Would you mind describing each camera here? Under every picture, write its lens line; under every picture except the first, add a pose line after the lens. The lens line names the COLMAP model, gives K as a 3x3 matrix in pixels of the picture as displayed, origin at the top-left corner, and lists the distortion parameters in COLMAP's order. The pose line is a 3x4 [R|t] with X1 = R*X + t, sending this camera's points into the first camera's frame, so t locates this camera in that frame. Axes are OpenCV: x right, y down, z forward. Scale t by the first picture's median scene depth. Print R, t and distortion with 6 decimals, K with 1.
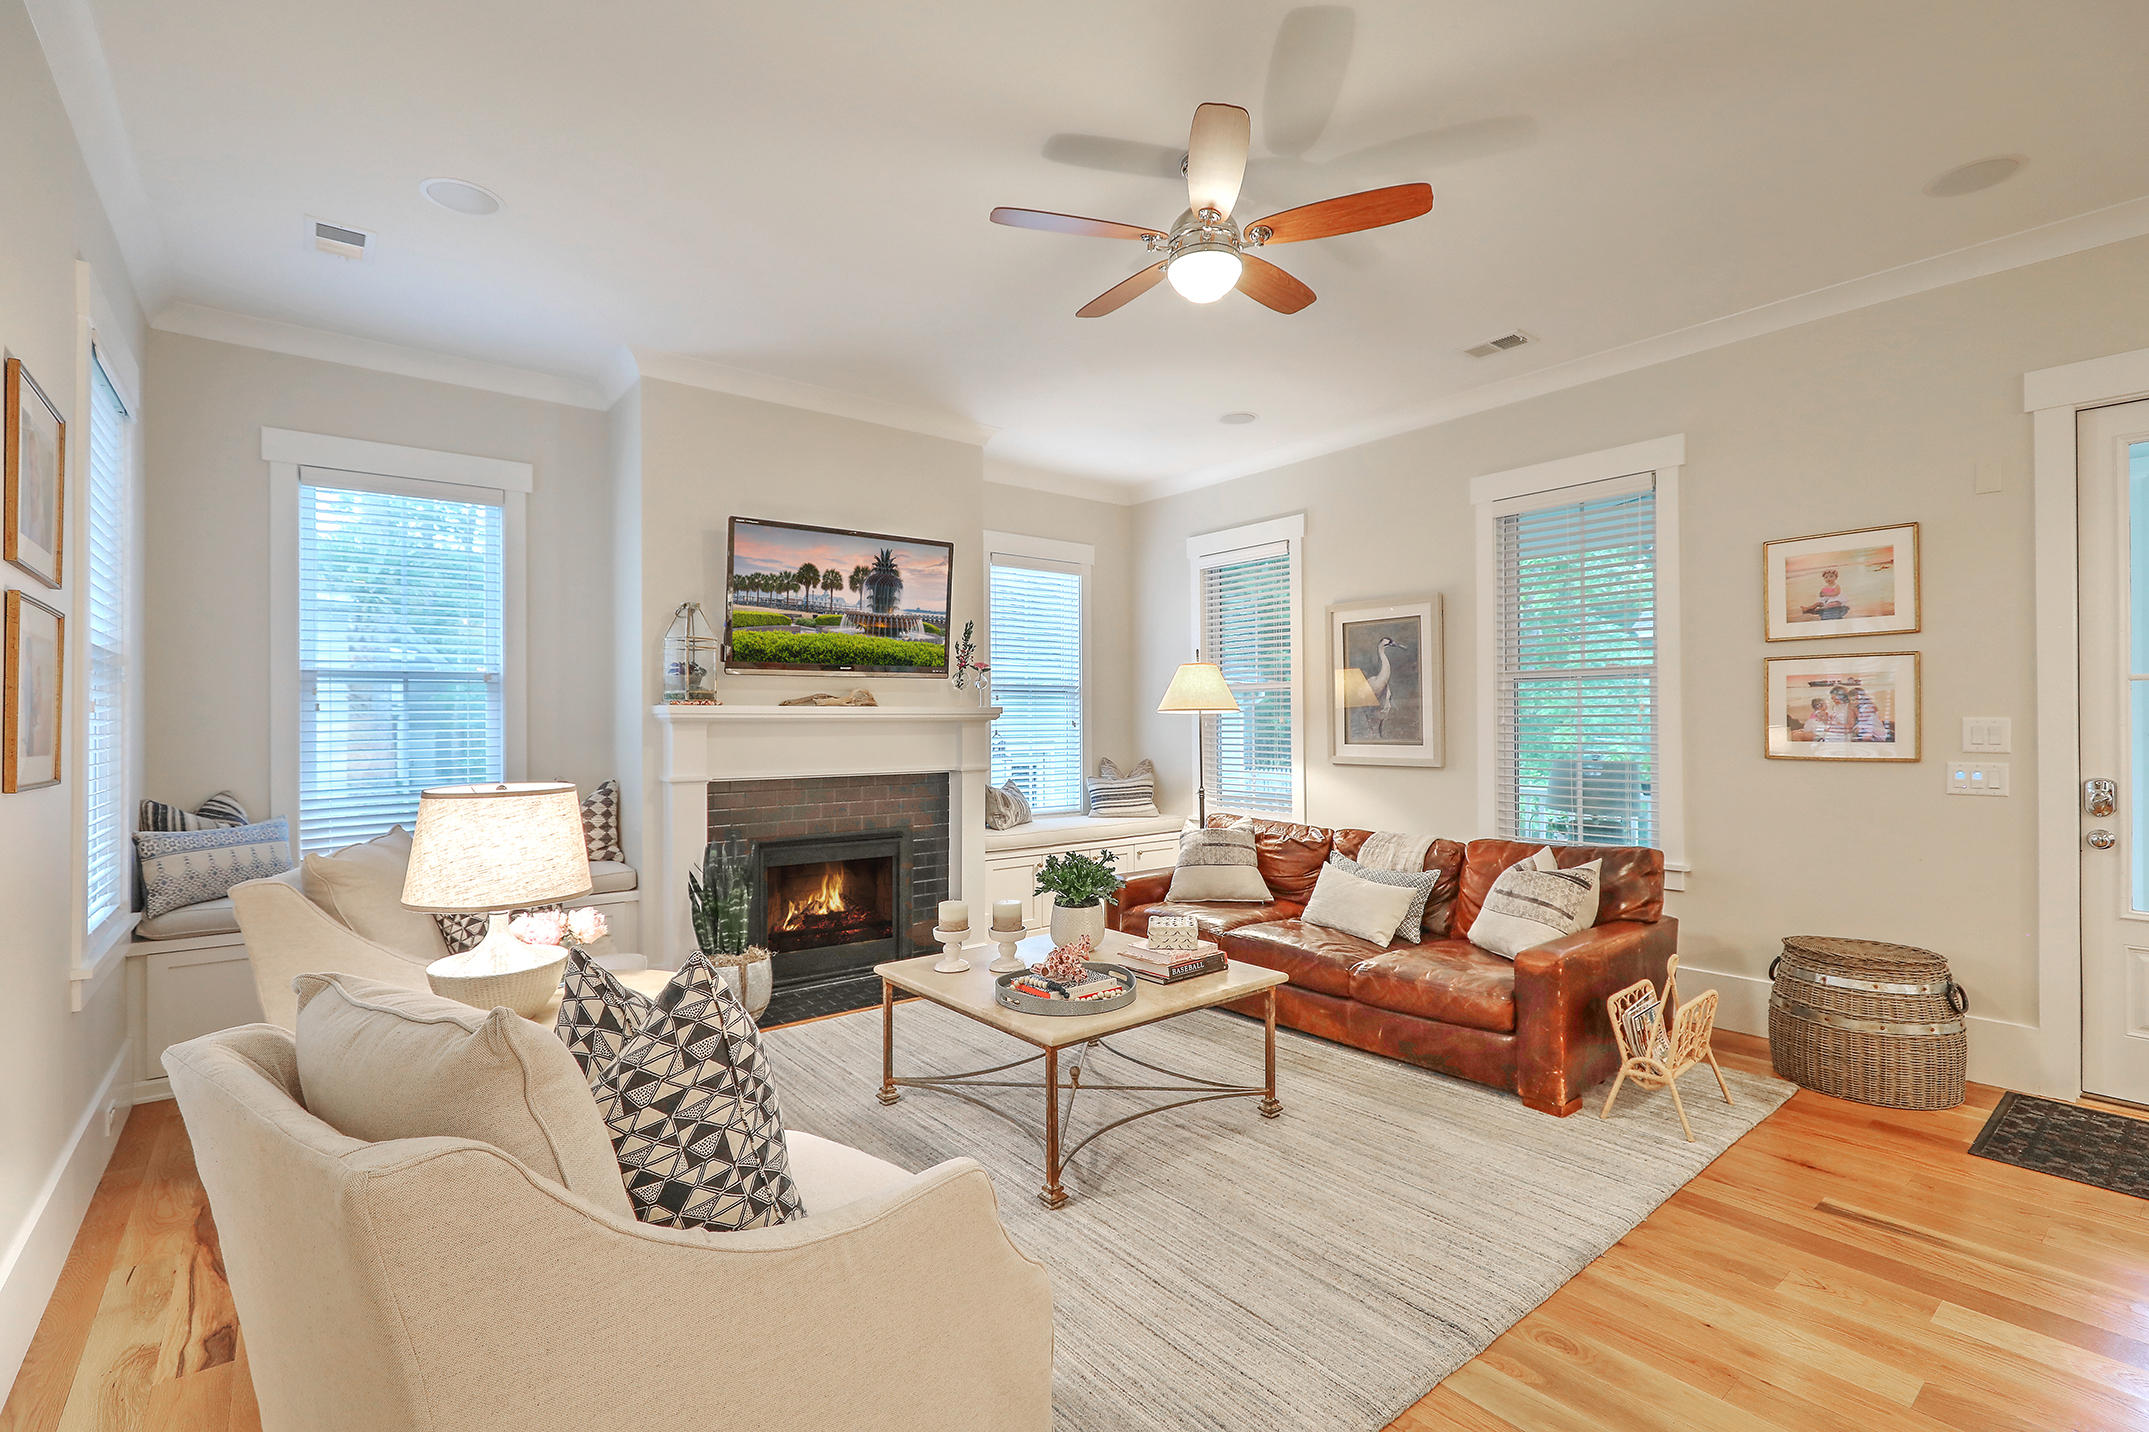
lens RADIAL K [[971.8, 0, 1099.6], [0, 971.8, 710.2], [0, 0, 1]] dist [-0.004760, 0.003283]
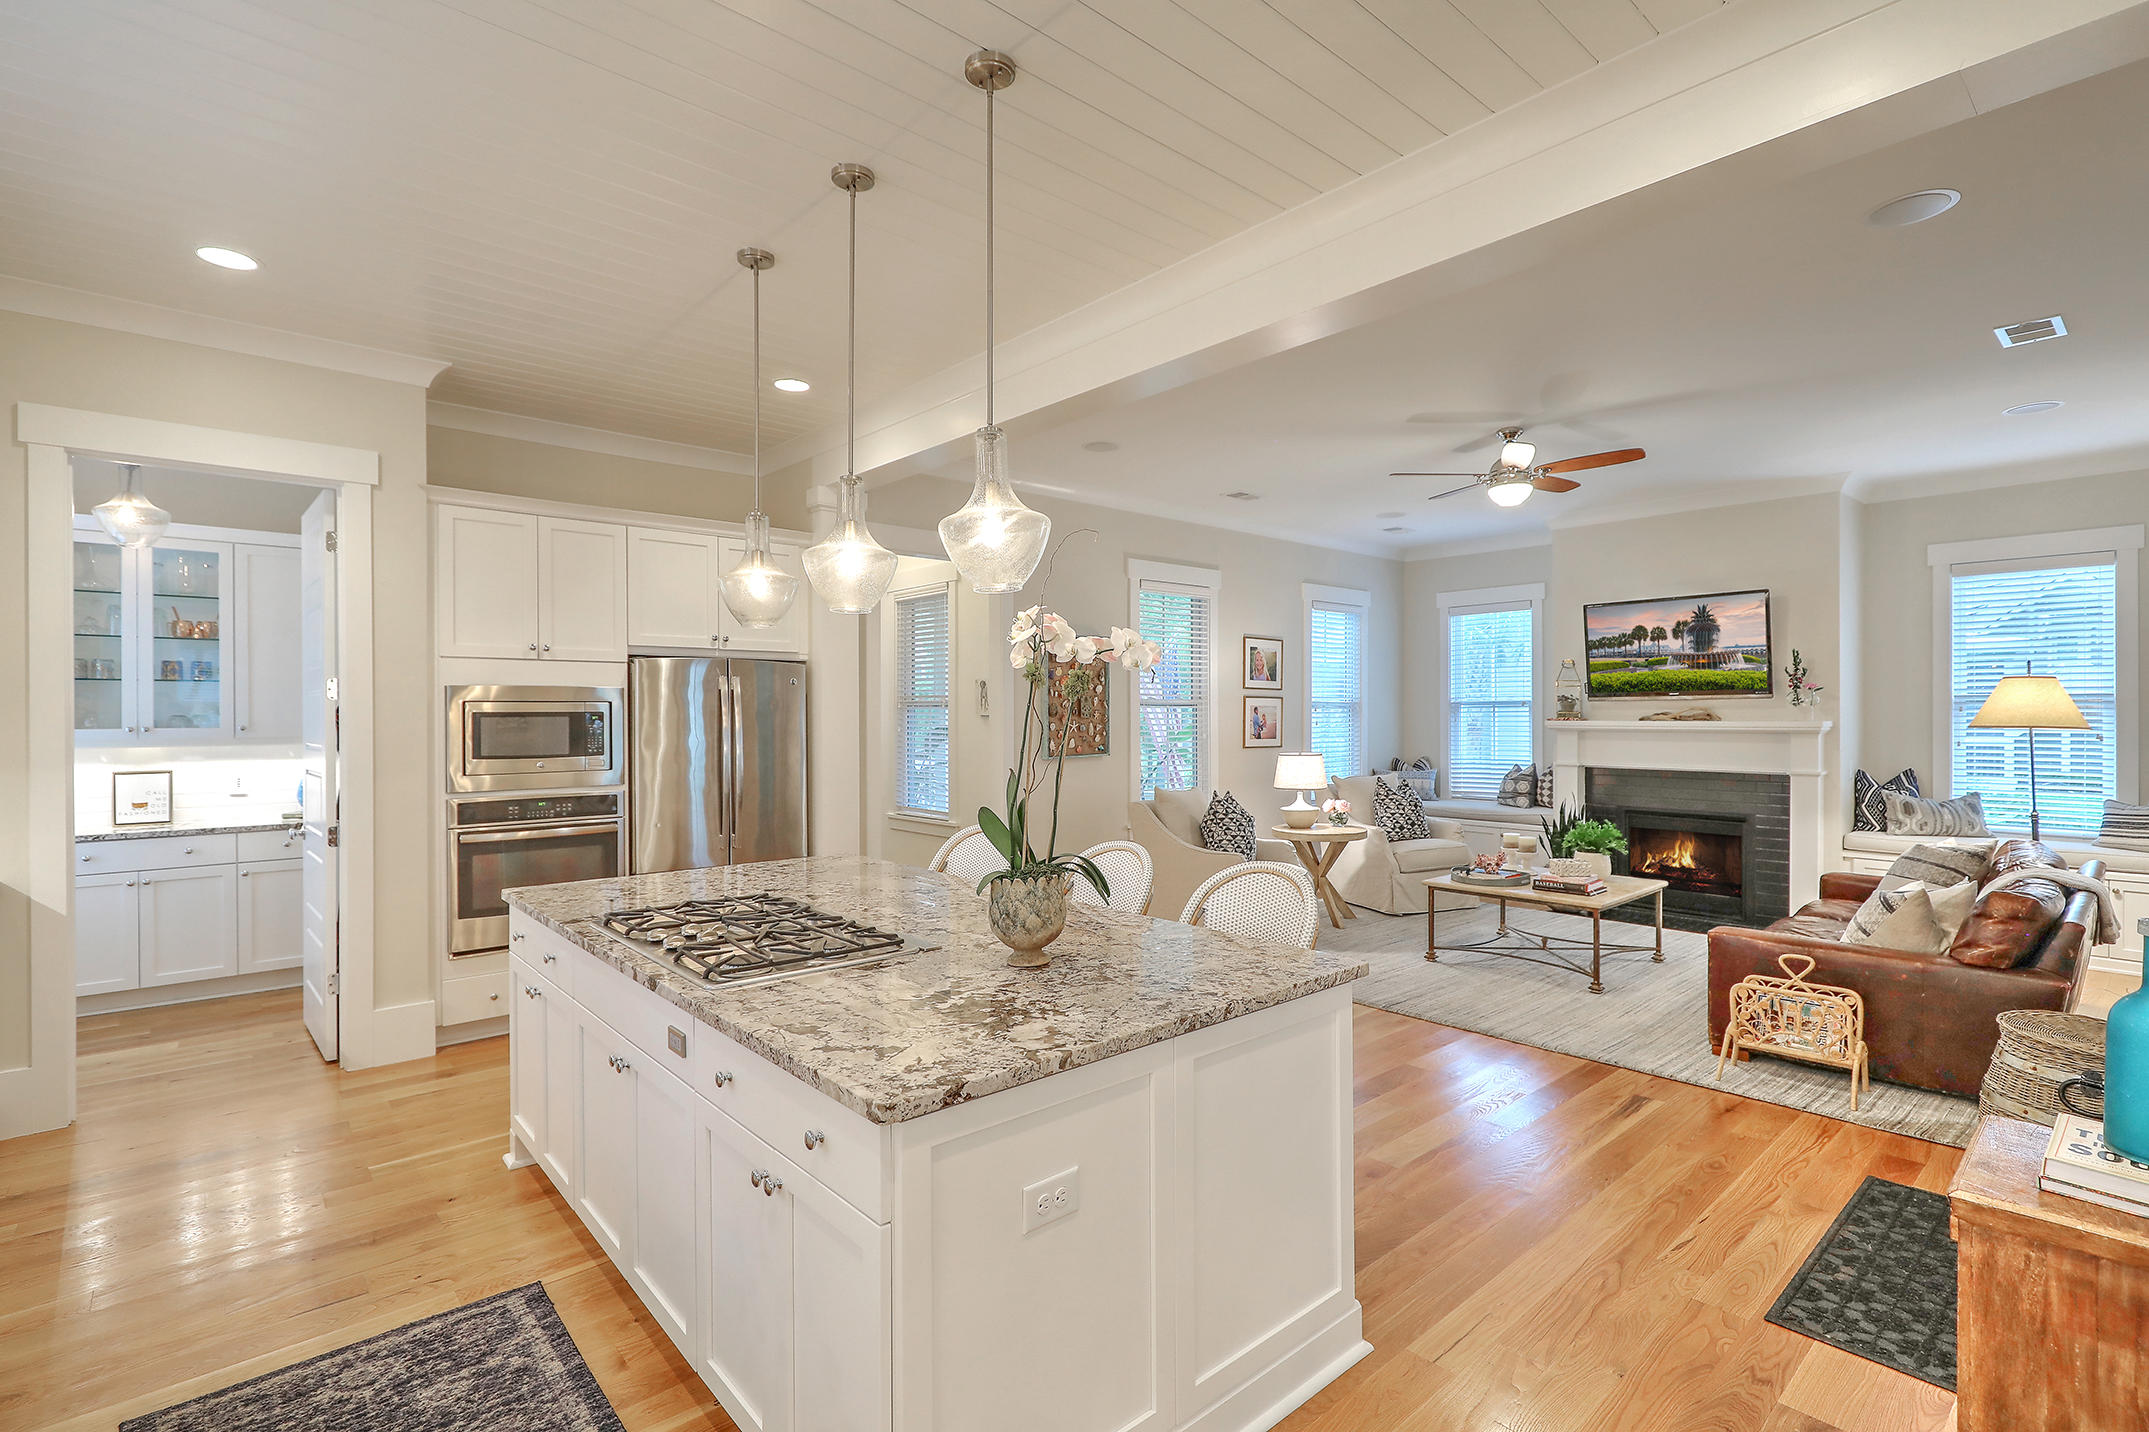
lens RADIAL K [[1010.8, 0, 1068.1], [0, 1010.8, 723.9], [0, 0, 1]] dist [-0.000096, -0.002051]
pose [[0.026597, 0.012661, -0.999566, 1.207760], [0.013610, 0.999823, 0.013027, -0.031319], [0.999554, -0.013951, 0.026420, 0.079590]]
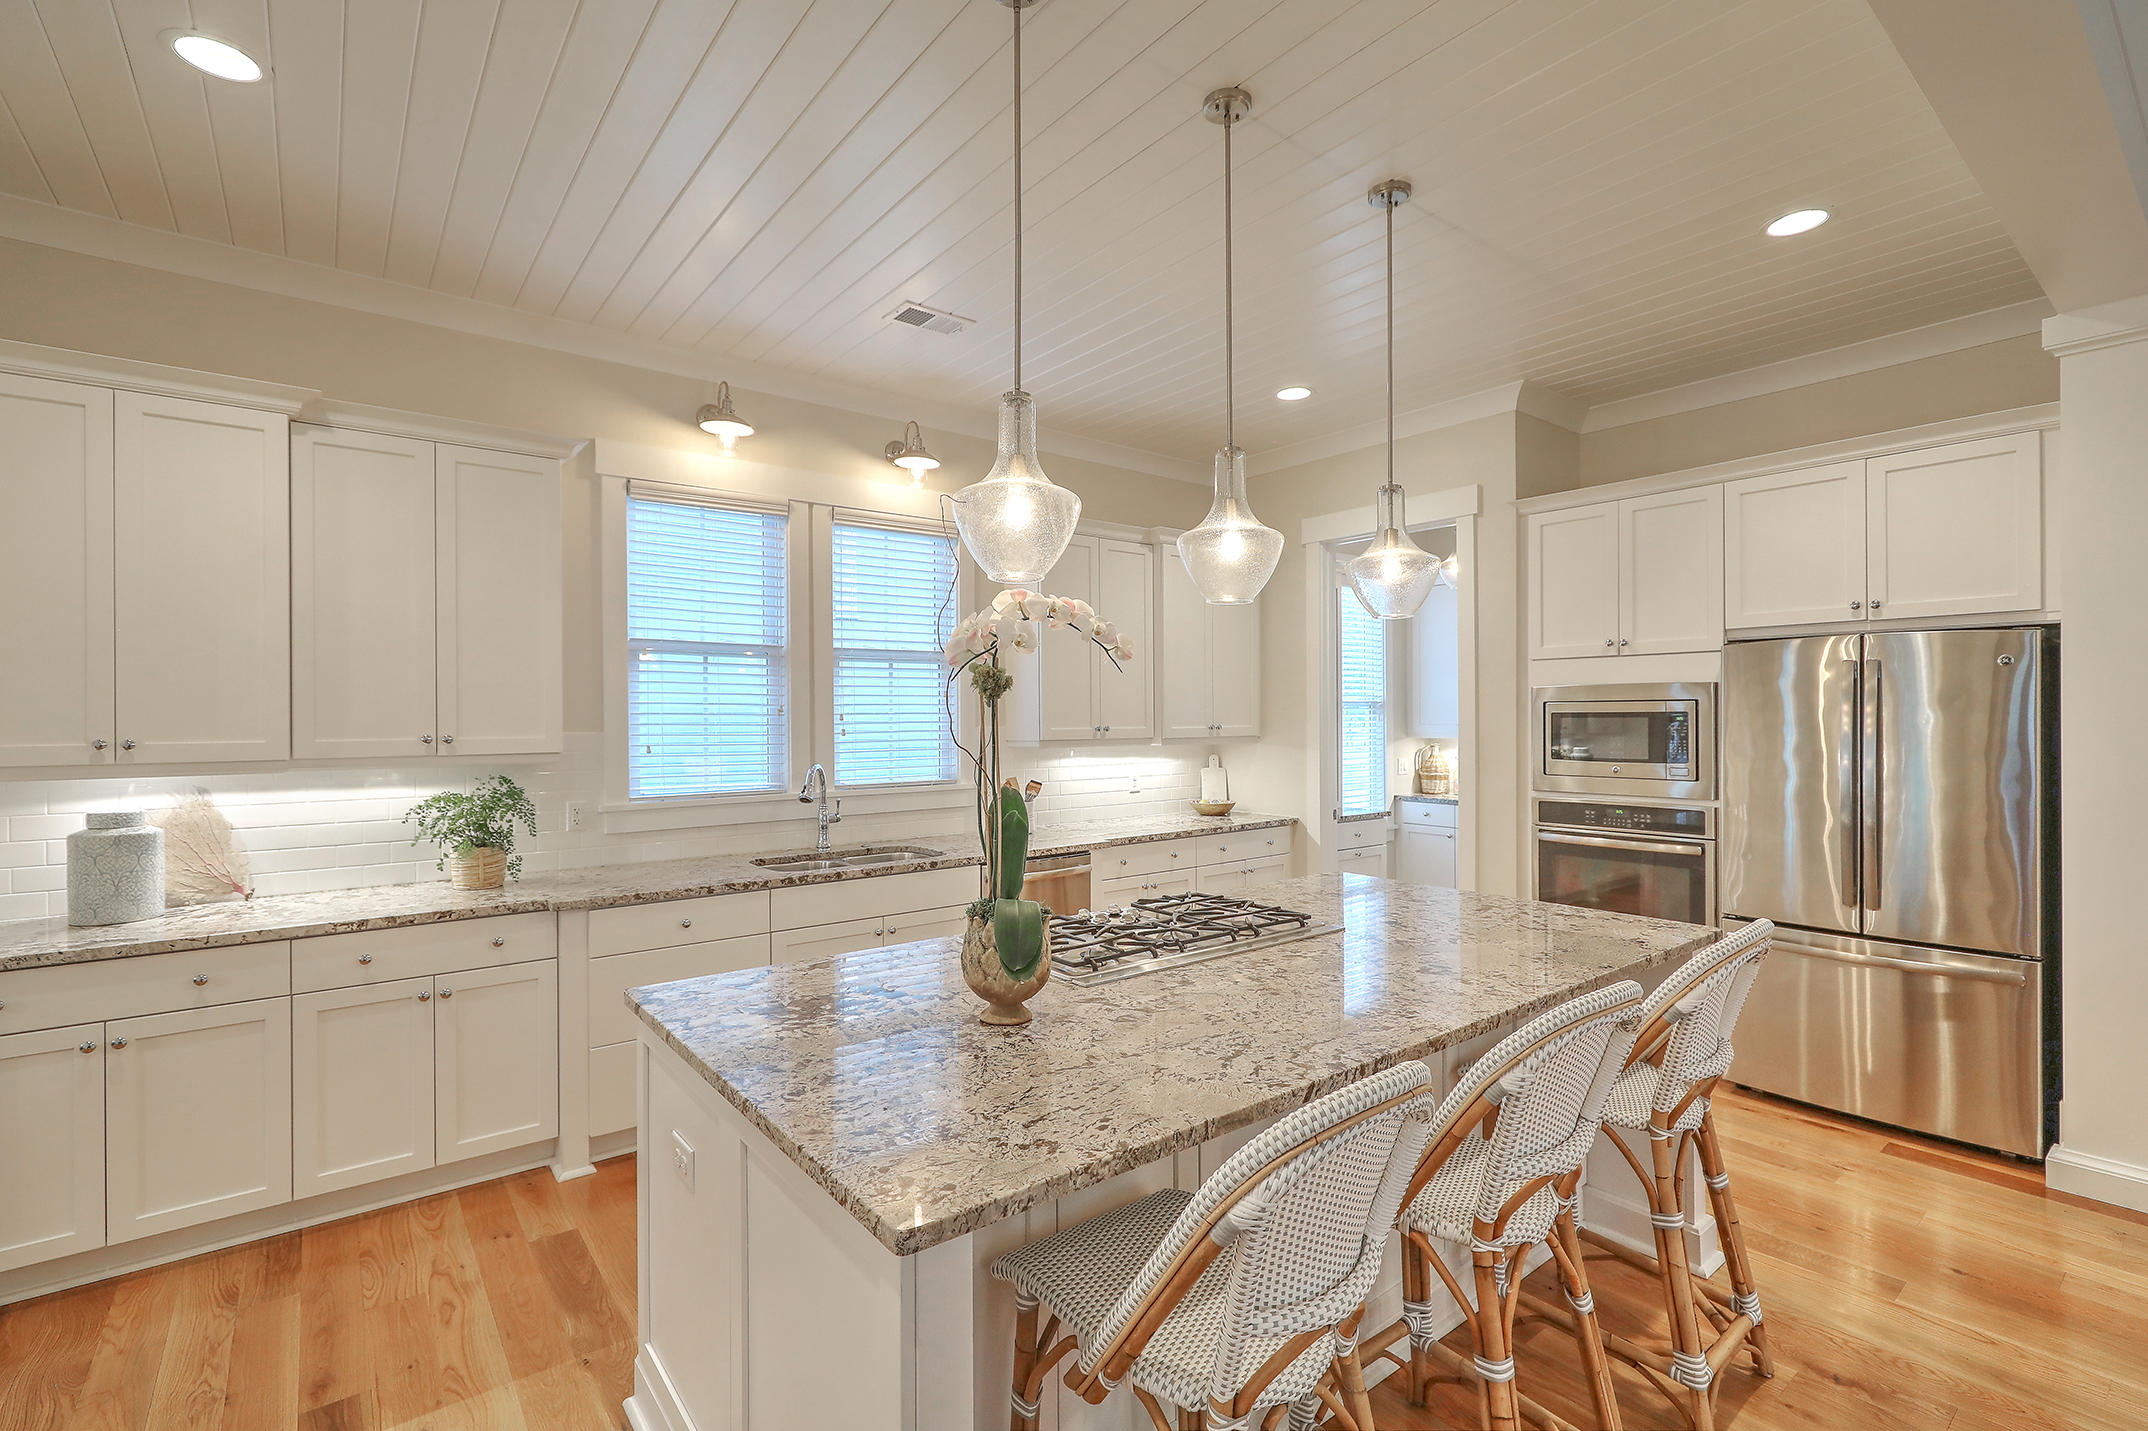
lens RADIAL K [[971.3, 0, 1086.0], [0, 971.3, 710.9], [0, 0, 1]] dist [-0.004760, 0.003283]
pose [[-0.999673, 0.009462, 0.023747, 0.670632], [0.009098, 0.999840, -0.015398, -0.029256], [-0.023889, -0.015177, -0.999599, 0.472432]]
